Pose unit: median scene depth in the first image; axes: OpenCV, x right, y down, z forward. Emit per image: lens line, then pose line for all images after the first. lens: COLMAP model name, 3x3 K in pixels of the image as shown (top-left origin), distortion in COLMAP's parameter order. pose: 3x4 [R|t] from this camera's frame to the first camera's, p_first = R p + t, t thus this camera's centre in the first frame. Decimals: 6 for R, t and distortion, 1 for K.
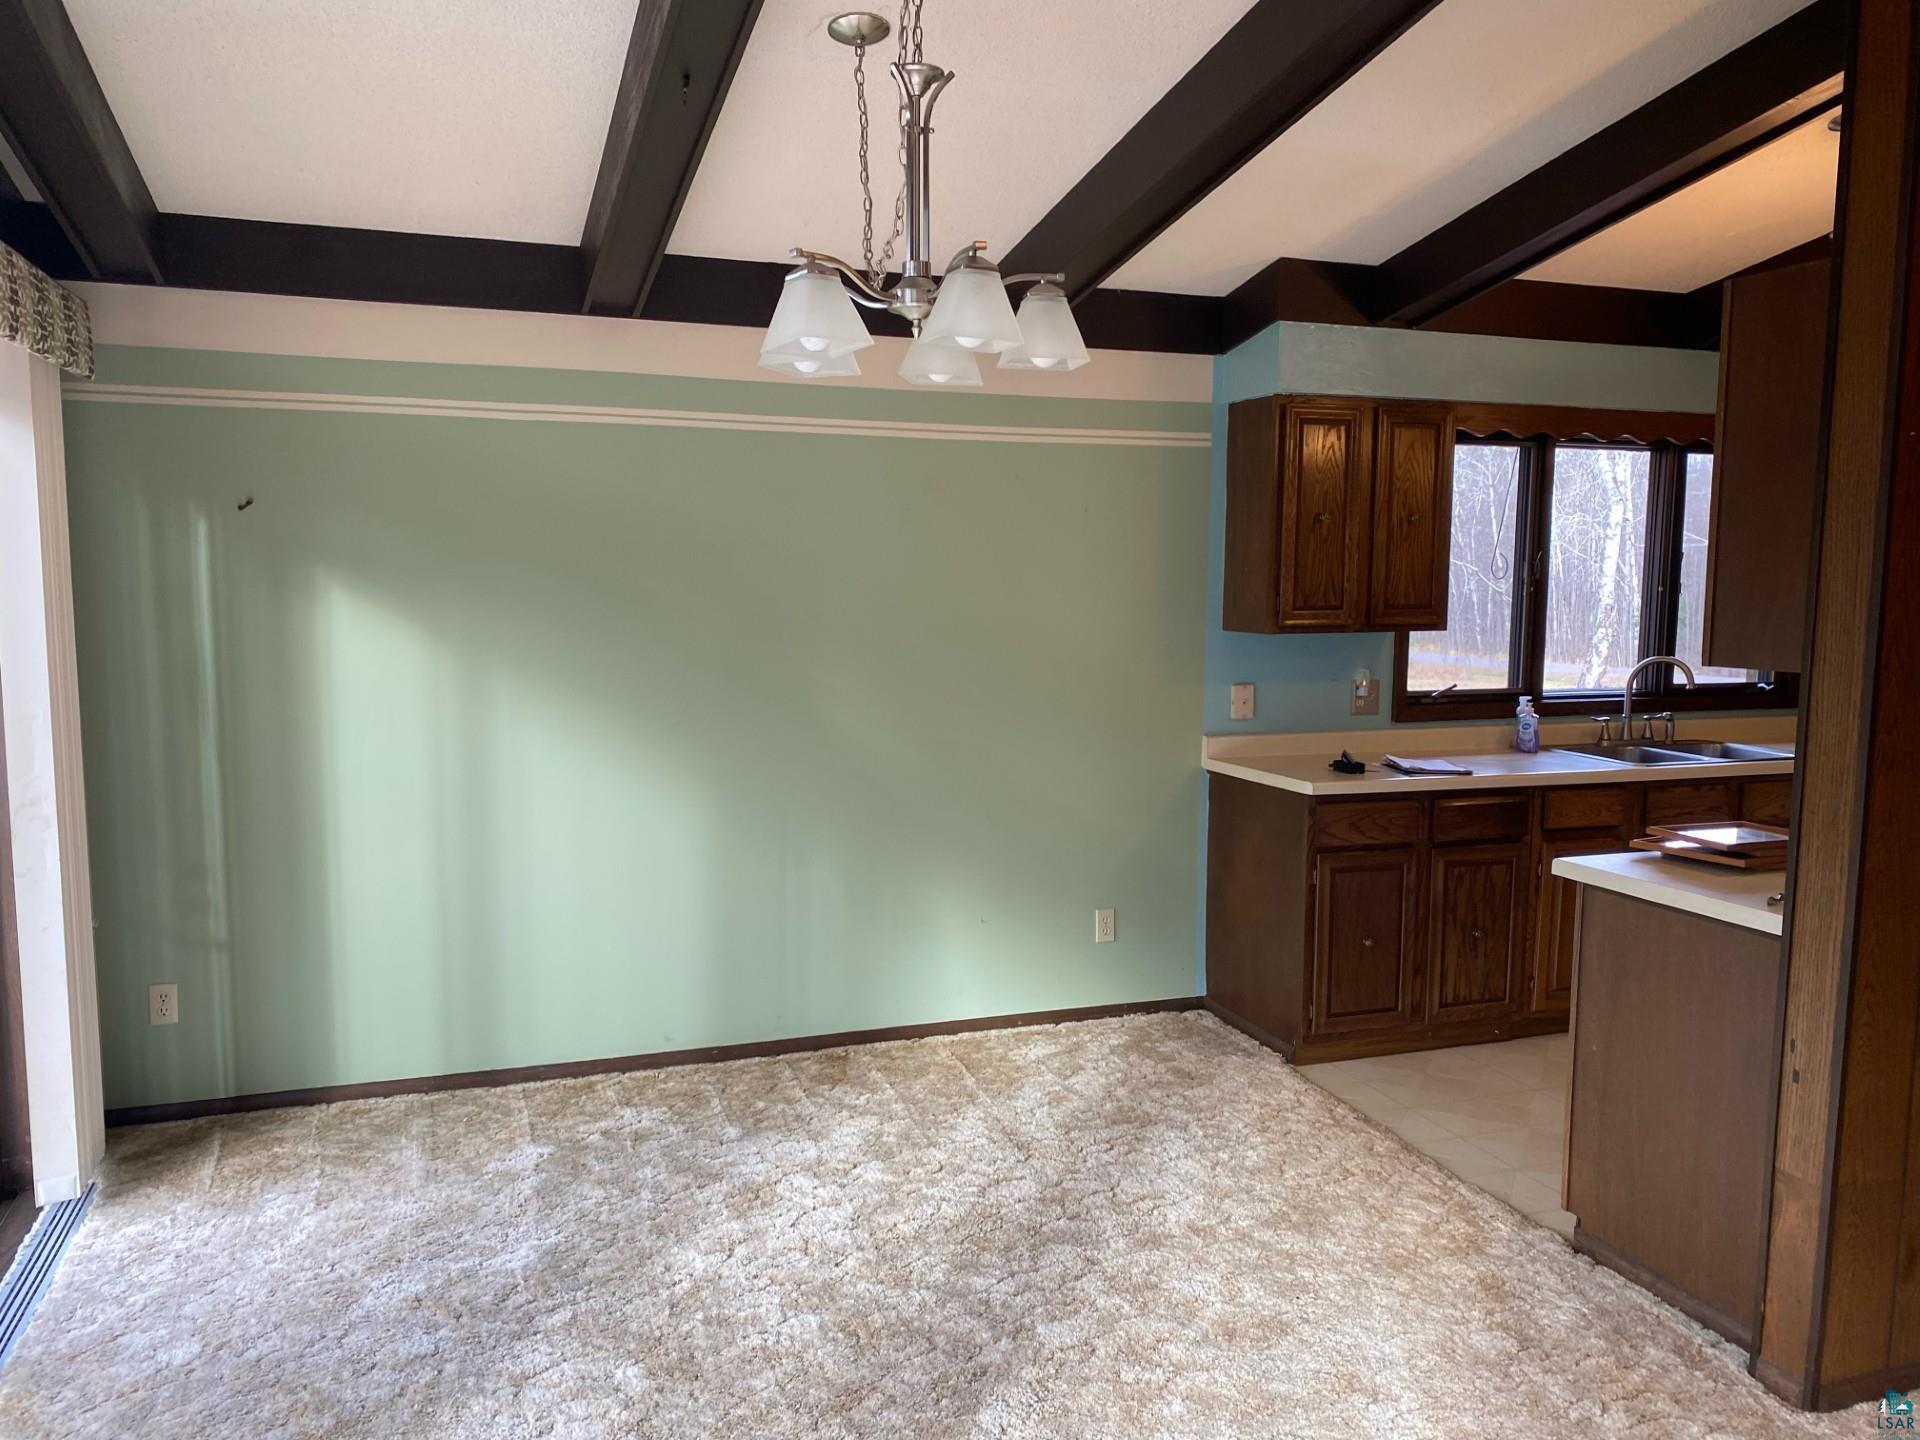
lens RADIAL K [[1461.6, 0, 961.7], [0, 1461.6, 723.6], [0, 0, 1]] dist [0.007253, 0.001161]
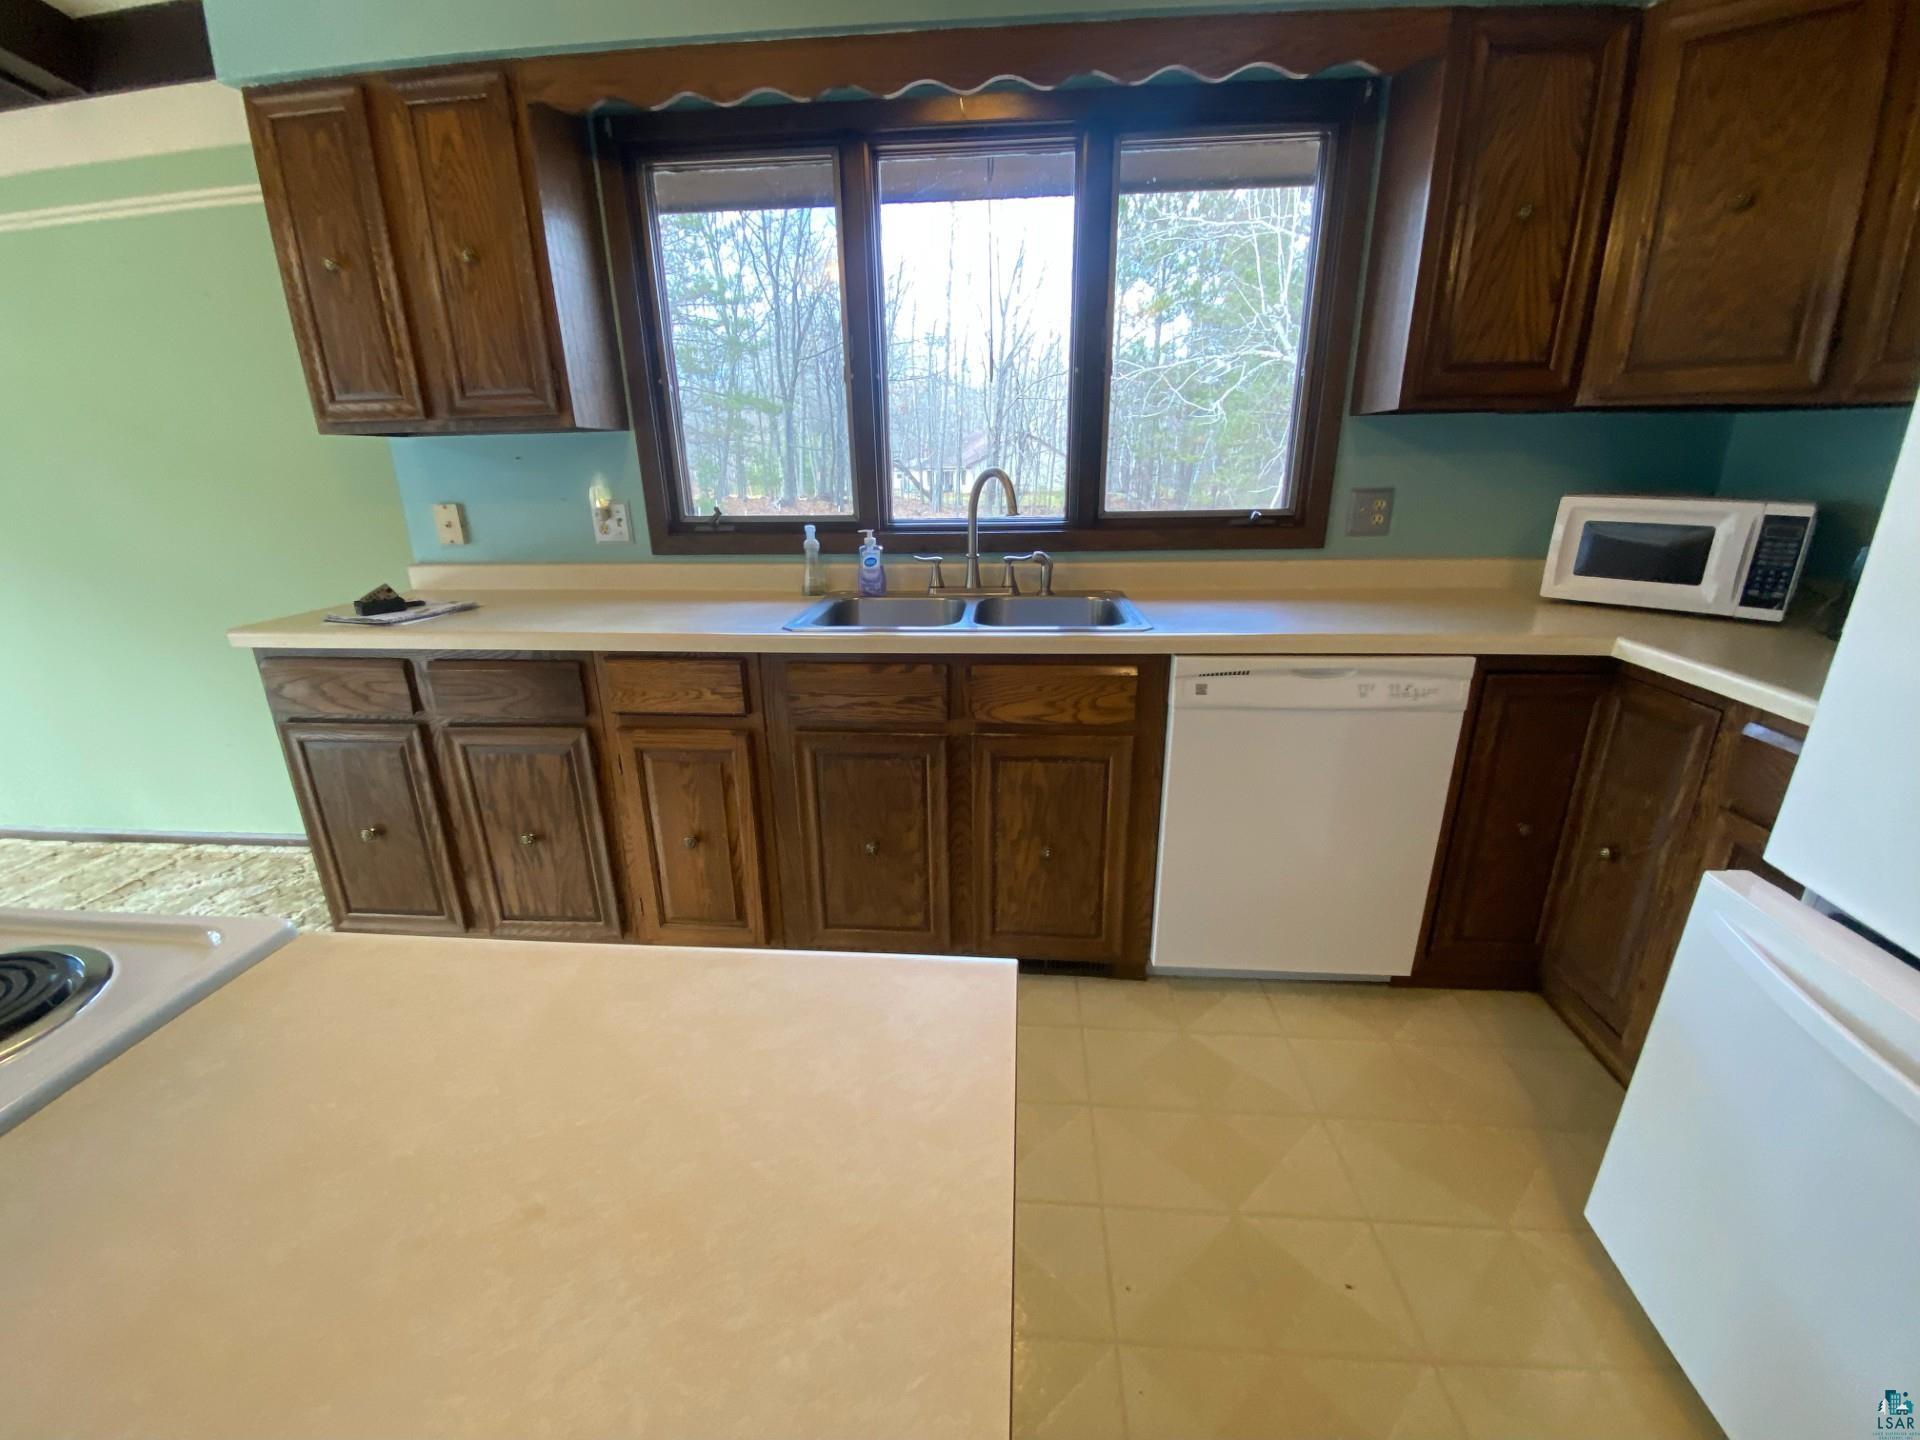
lens RADIAL K [[789.6, 0, 960.0], [0, 789.6, 720.0], [0, 0, 1]] dist [0.000940, -0.000051]
pose [[0.921391, 0.103397, -0.374630, 0.662495], [-0.025225, 0.977838, 0.207840, -0.007521], [0.387817, -0.182051, 0.903579, 0.680399]]
